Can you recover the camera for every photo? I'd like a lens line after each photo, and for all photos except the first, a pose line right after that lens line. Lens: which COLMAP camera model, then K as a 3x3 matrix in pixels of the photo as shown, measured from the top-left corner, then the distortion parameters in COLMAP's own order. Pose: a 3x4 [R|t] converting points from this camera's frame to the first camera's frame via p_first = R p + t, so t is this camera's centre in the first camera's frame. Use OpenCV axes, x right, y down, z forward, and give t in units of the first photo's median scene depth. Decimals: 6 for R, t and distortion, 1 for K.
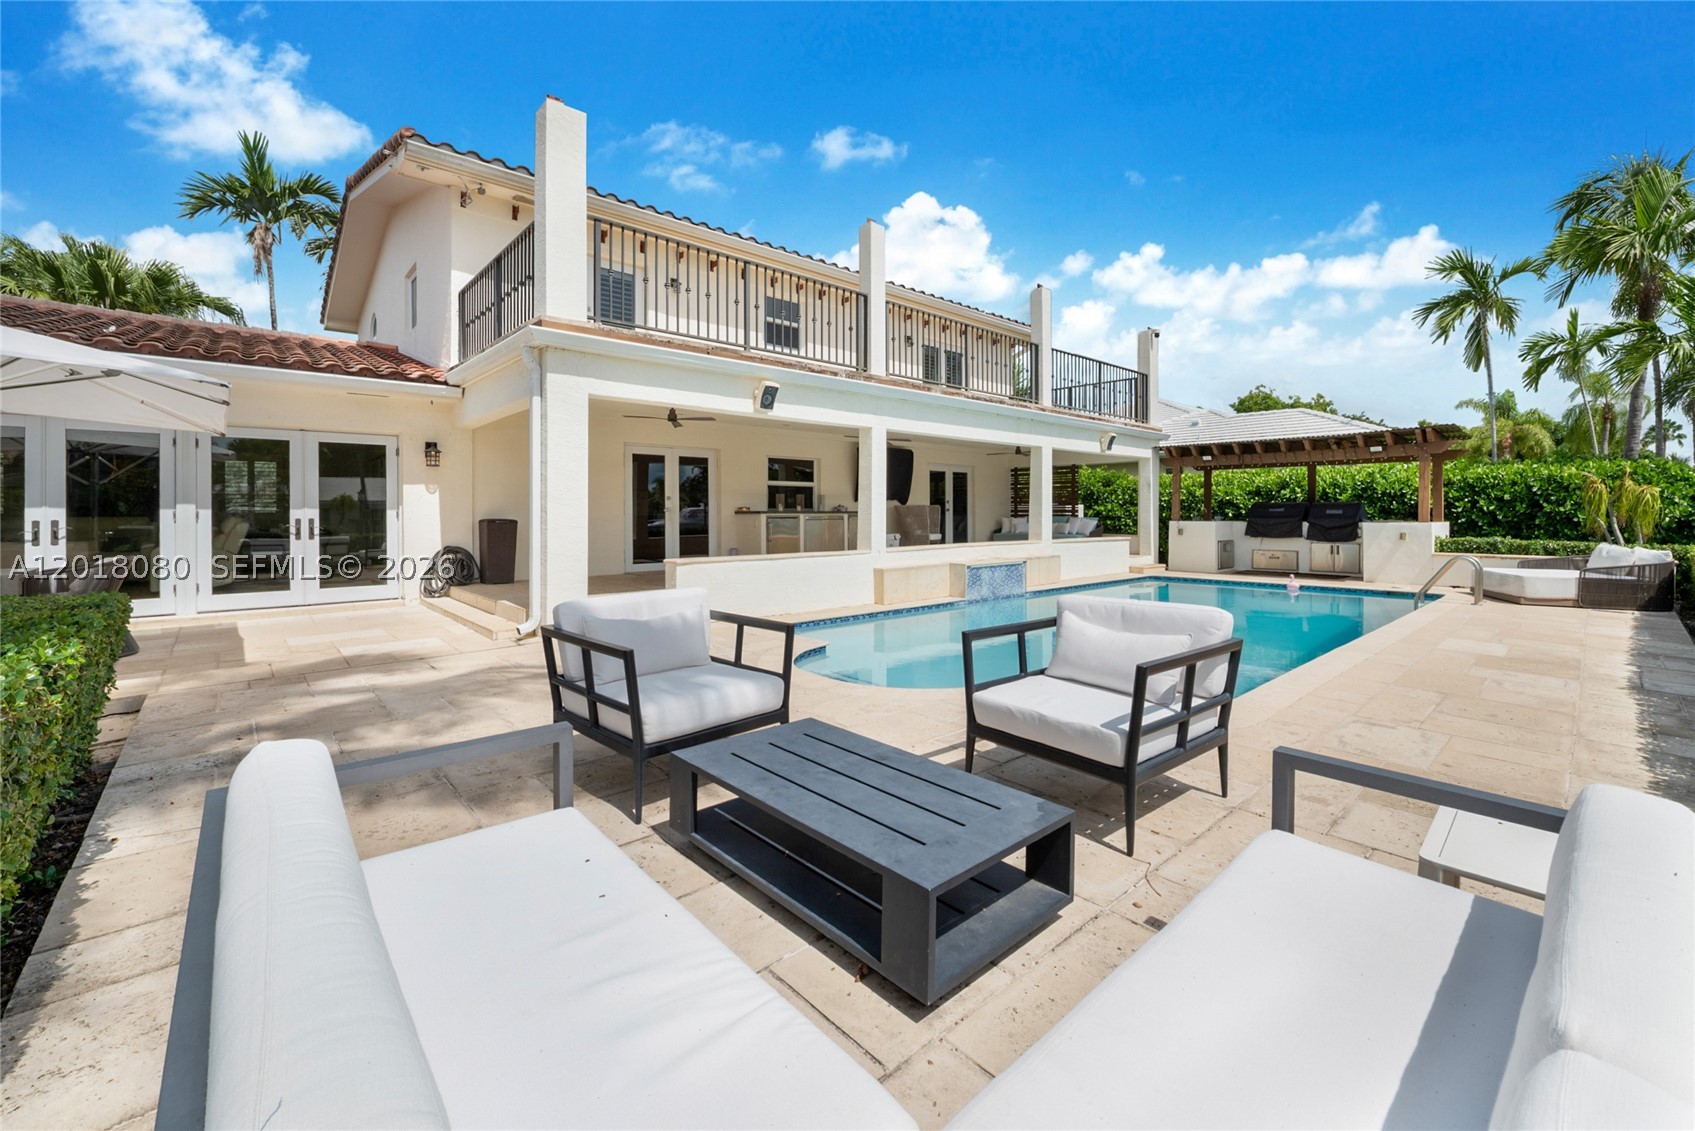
lens RADIAL K [[682.6, 0, 847.5], [0, 682.6, 565.5], [0, 0, 1]] dist [-0.000258, 0.000068]
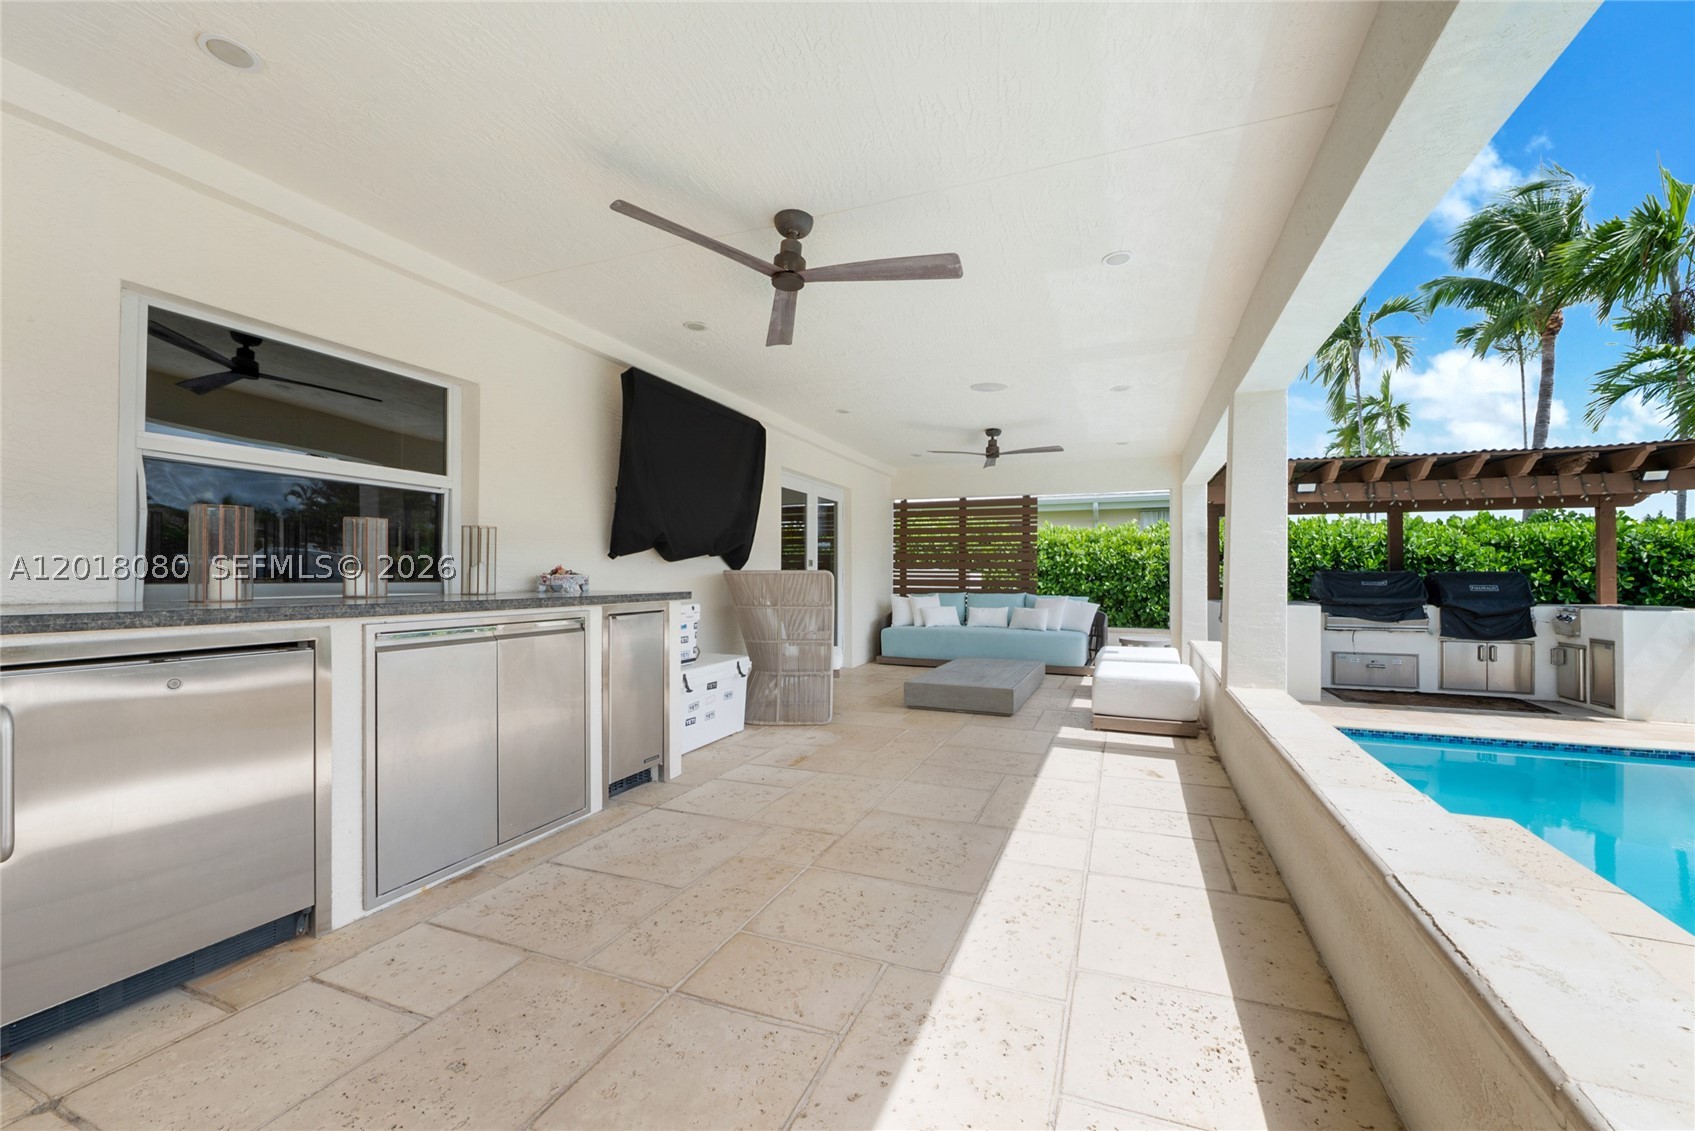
lens RADIAL K [[682.6, 0, 847.5], [0, 682.6, 565.5], [0, 0, 1]] dist [-0.000258, 0.000068]
pose [[0.899072, 0.010261, 0.437680, -0.026915], [0.030287, 0.995872, -0.085561, -0.064864], [-0.436751, 0.090182, 0.895051, 0.719662]]
